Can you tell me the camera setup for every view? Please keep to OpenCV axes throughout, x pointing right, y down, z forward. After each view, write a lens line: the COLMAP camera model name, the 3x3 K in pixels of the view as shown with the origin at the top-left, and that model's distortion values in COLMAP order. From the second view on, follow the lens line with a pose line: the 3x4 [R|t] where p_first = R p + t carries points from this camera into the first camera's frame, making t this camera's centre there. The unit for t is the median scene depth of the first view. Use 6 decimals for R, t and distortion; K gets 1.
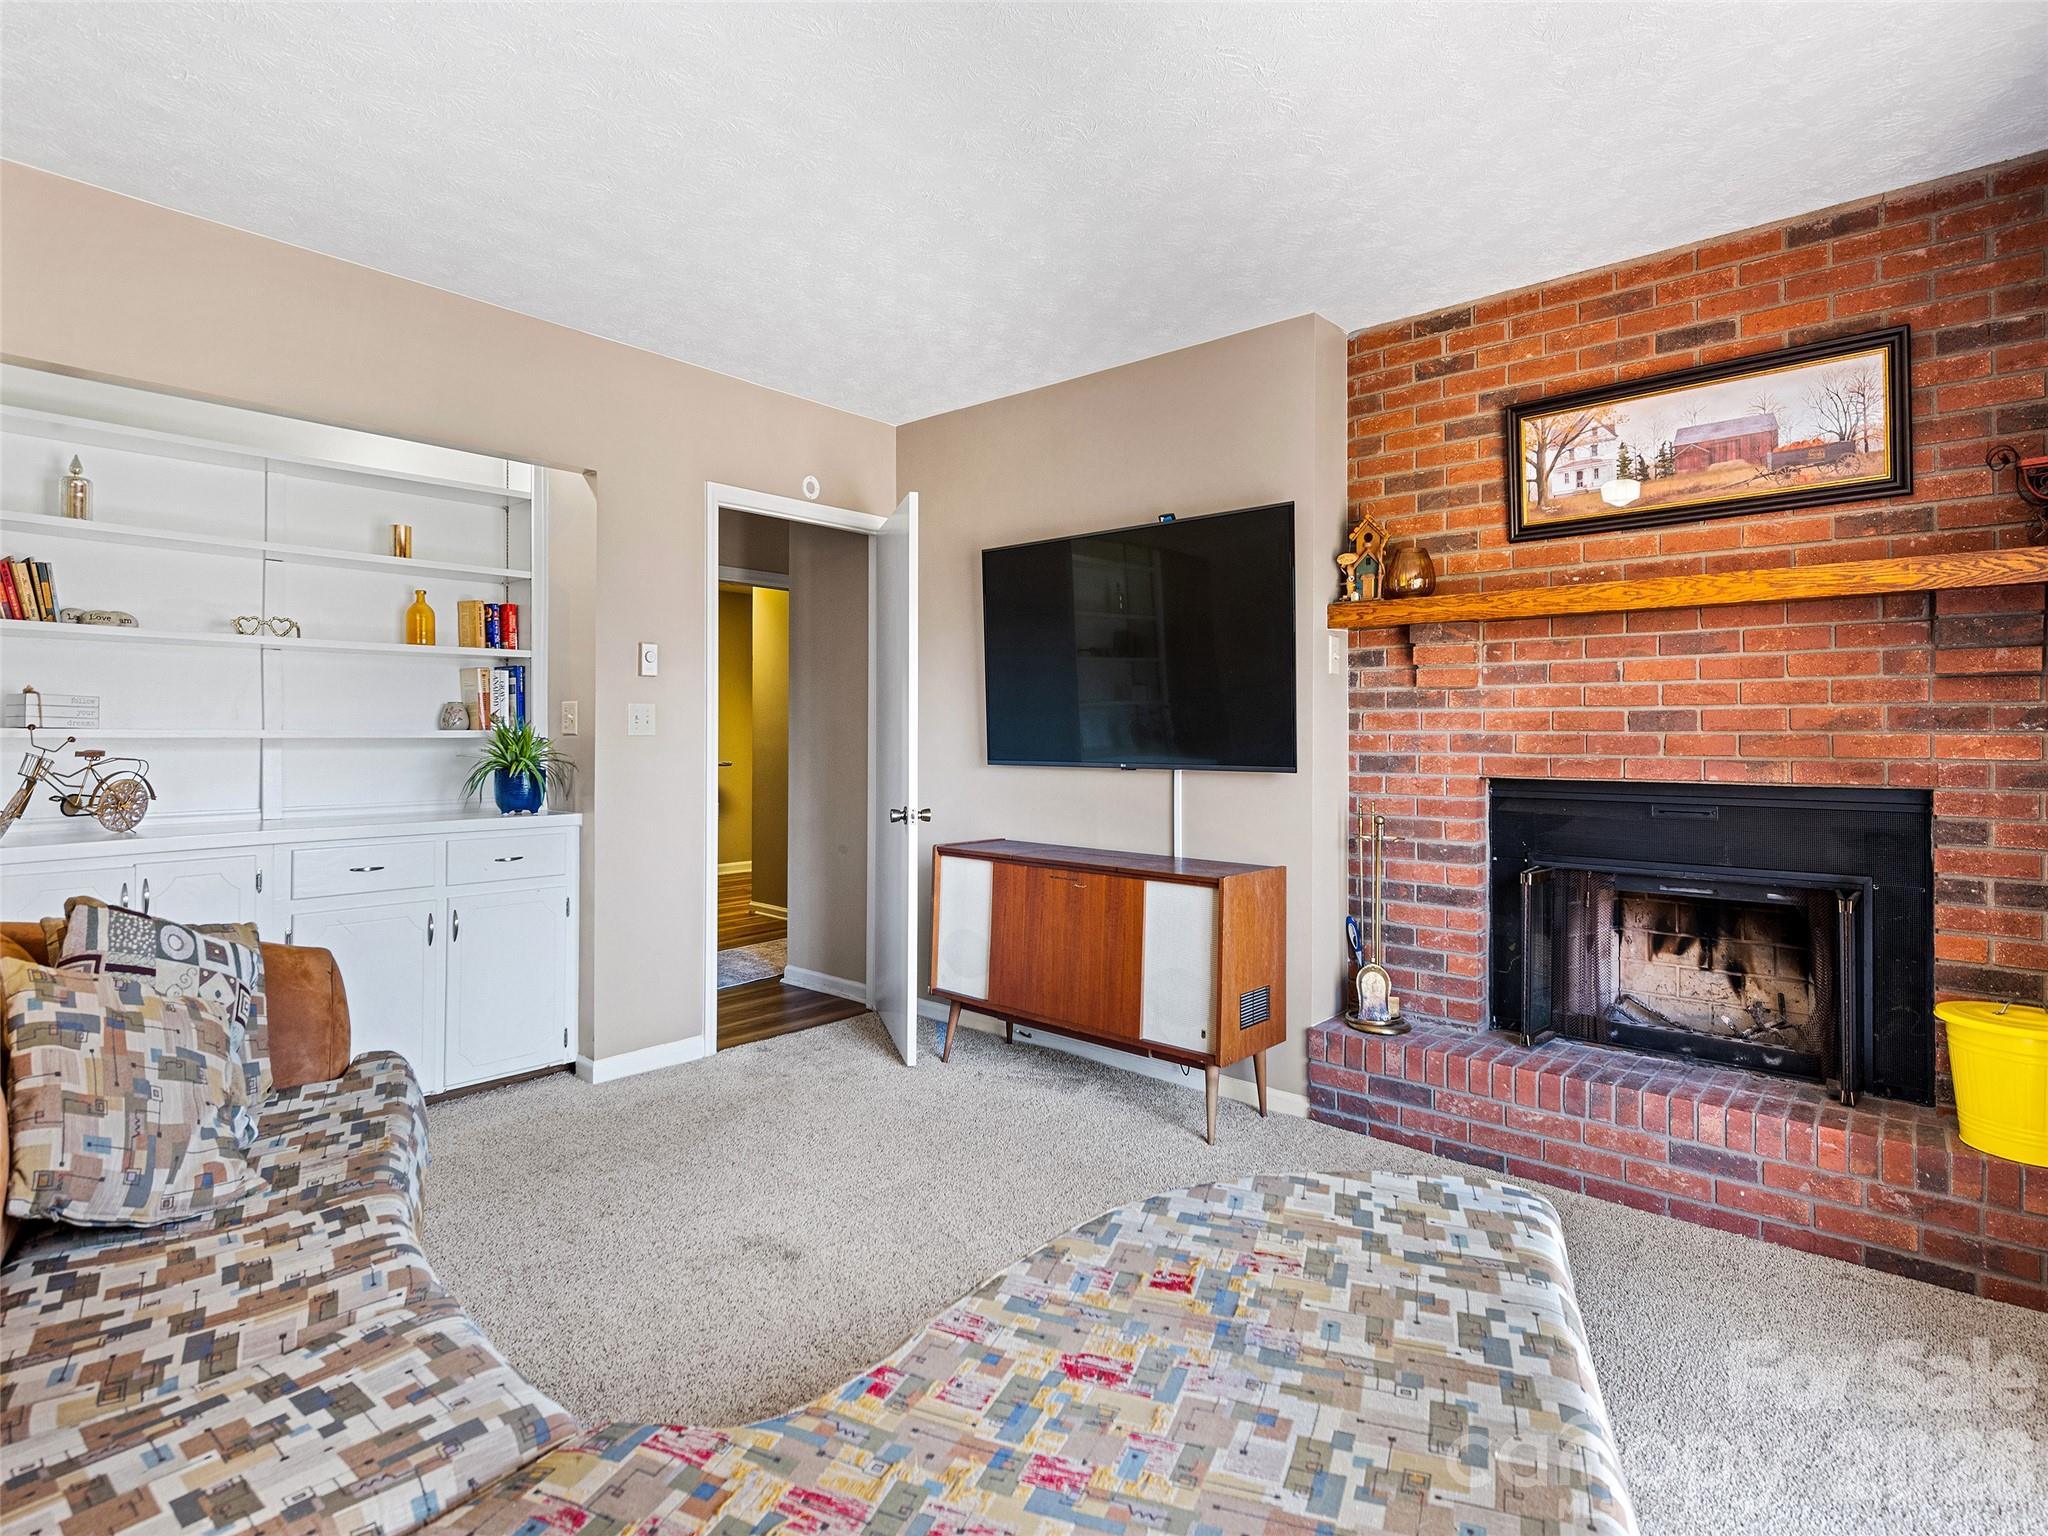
lens RADIAL K [[1052.7, 0, 1023.2], [0, 1052.7, 746.7], [0, 0, 1]] dist [-0.002035, -0.000976]
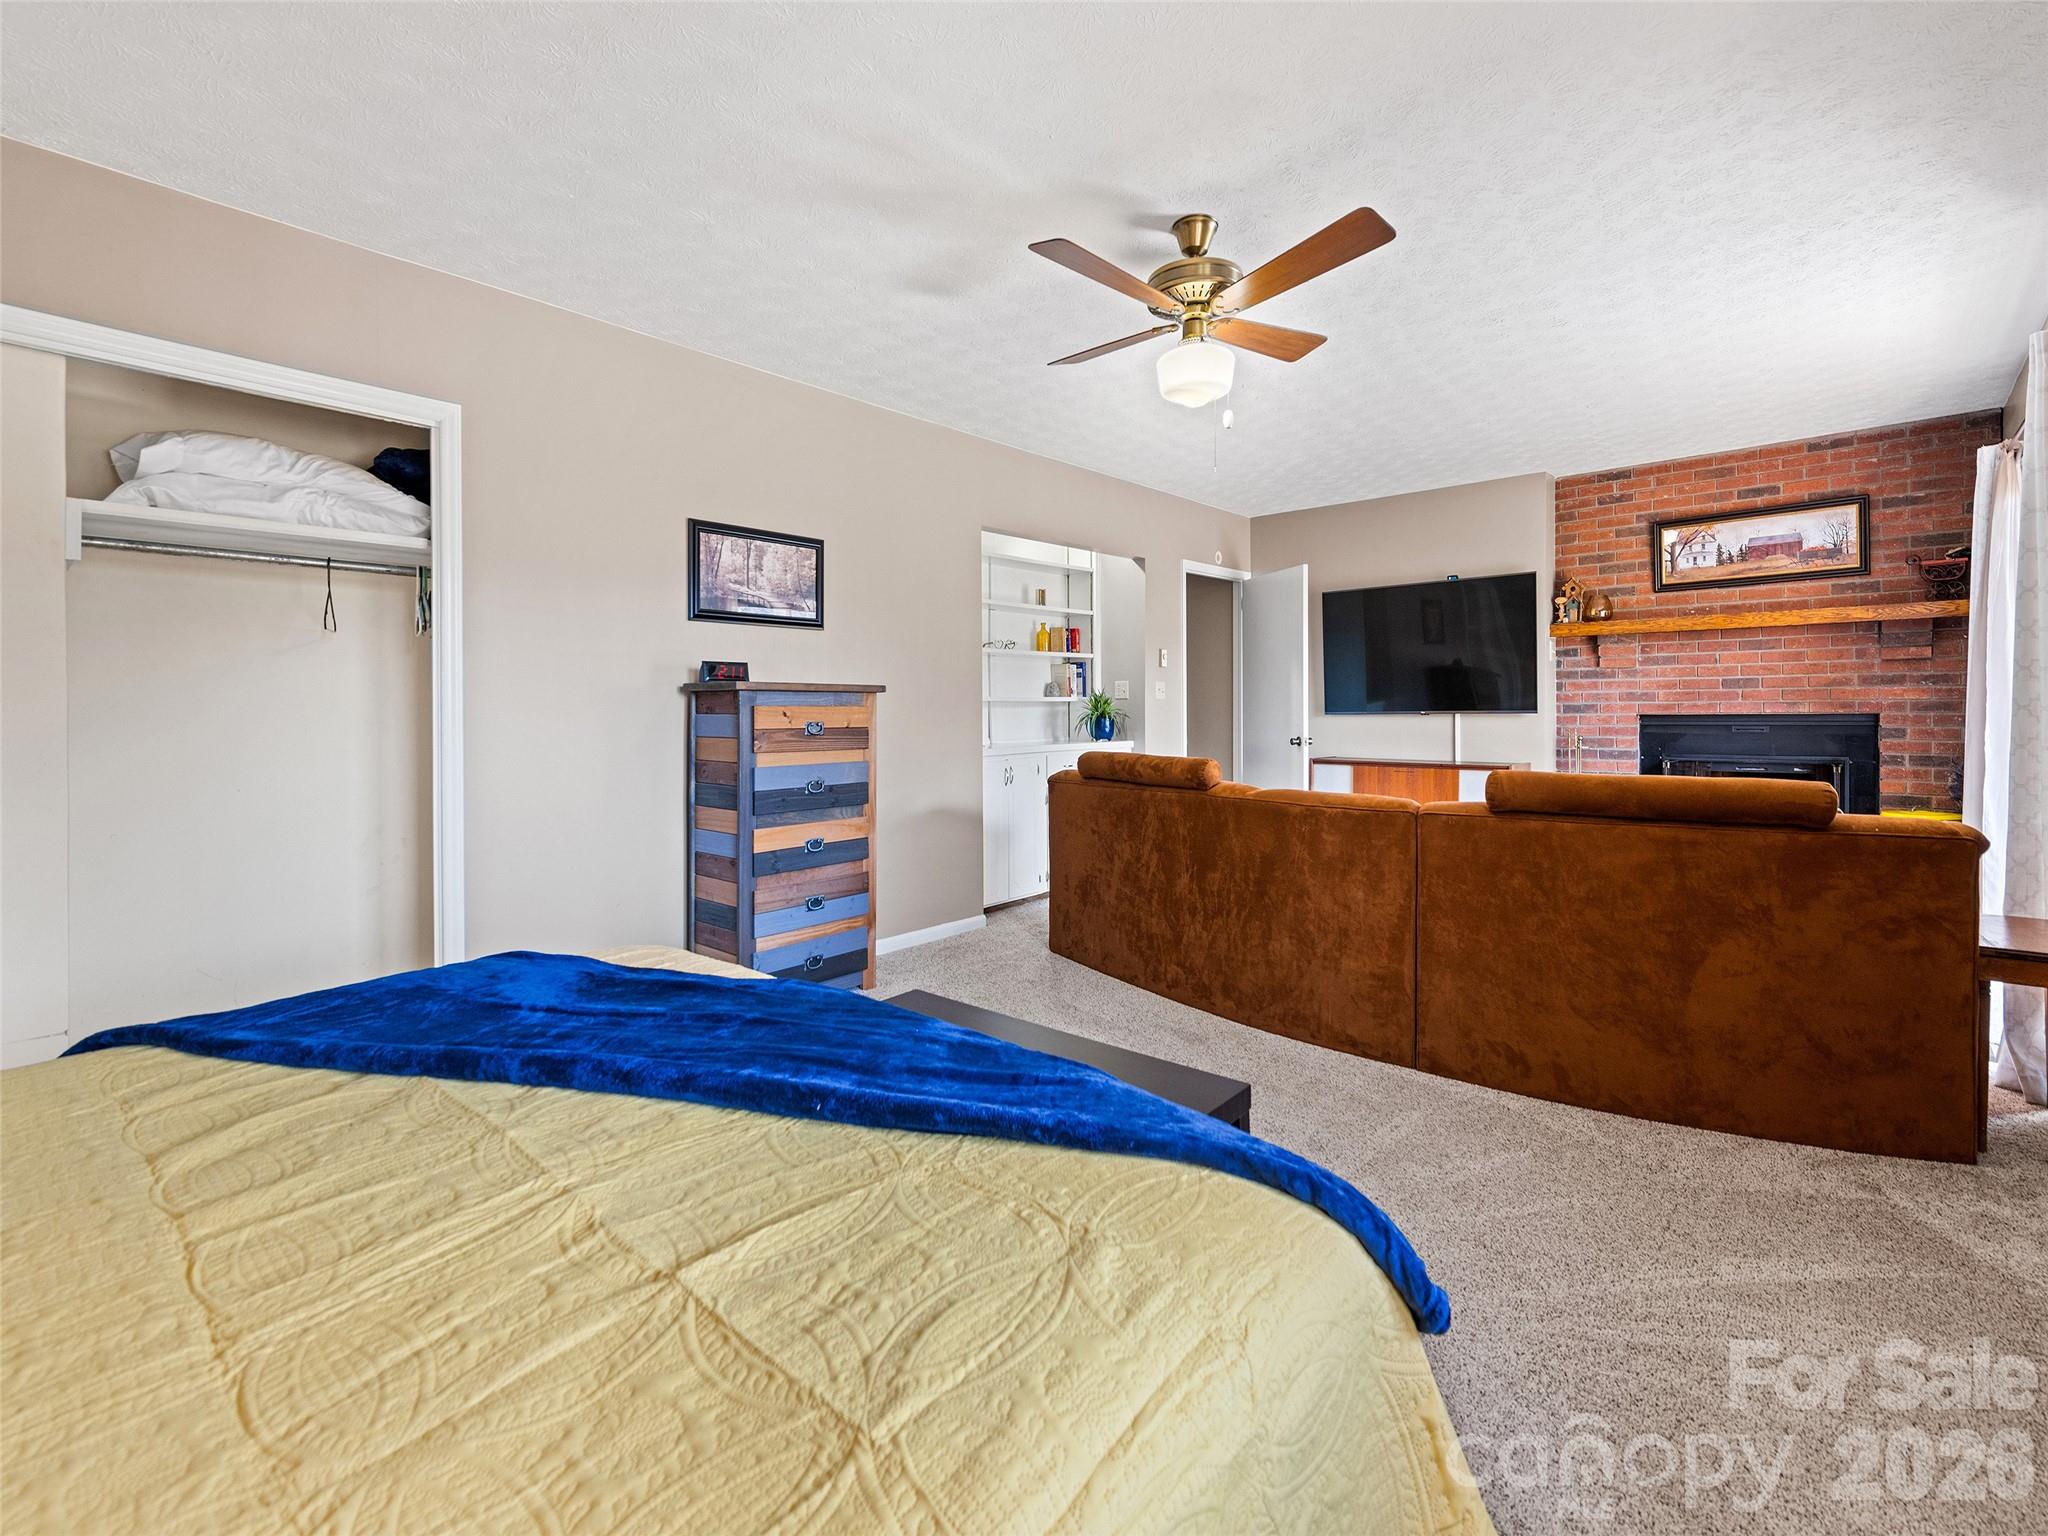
lens RADIAL K [[897.6, 0, 1029.3], [0, 897.6, 735.5], [0, 0, 1]] dist [-0.011411, -0.000110]
pose [[0.999151, -0.010756, -0.039778, -0.665266], [0.011431, 0.999794, 0.016788, 0.030243], [0.039589, -0.017228, 0.999068, -0.735143]]
